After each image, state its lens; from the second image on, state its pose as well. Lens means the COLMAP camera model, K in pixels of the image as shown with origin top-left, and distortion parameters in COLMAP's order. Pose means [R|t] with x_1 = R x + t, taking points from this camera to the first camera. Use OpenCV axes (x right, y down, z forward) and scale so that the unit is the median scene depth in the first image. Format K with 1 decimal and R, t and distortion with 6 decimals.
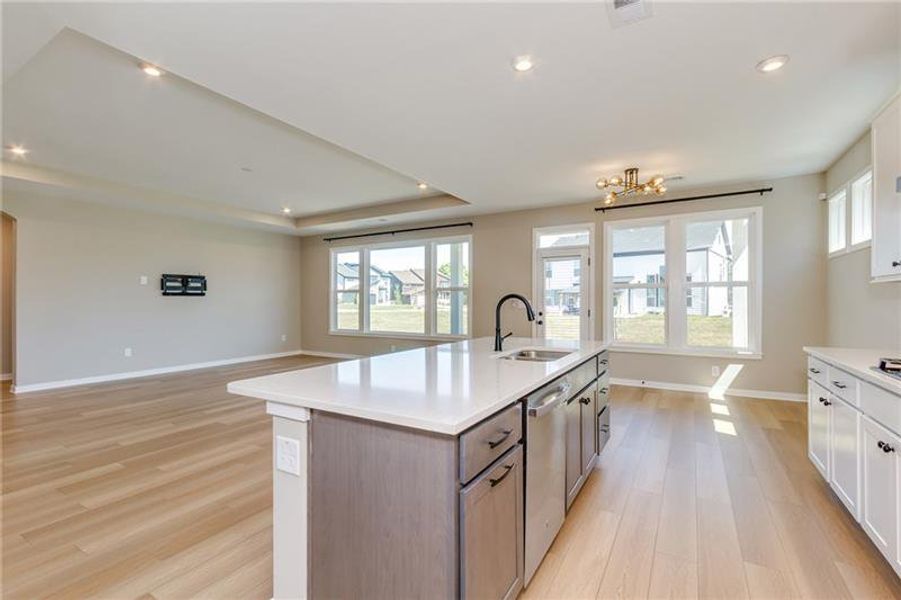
lens RADIAL K [[419.7, 0, 448.5], [0, 419.7, 300.4], [0, 0, 1]] dist [0.006044, -0.000169]
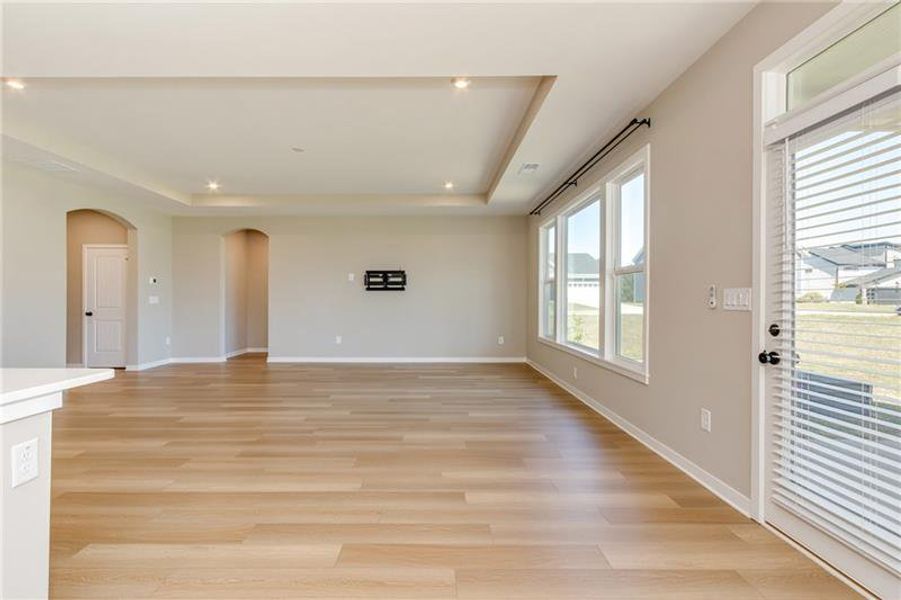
lens RADIAL K [[453.0, 0, 449.9], [0, 453.0, 301.0], [0, 0, 1]] dist [-0.027928, -0.000407]
pose [[0.528731, 0.009297, -0.848739, 0.394331], [-0.003010, 0.999954, 0.009078, 0.003636], [0.848784, -0.002245, 0.528735, 0.543638]]
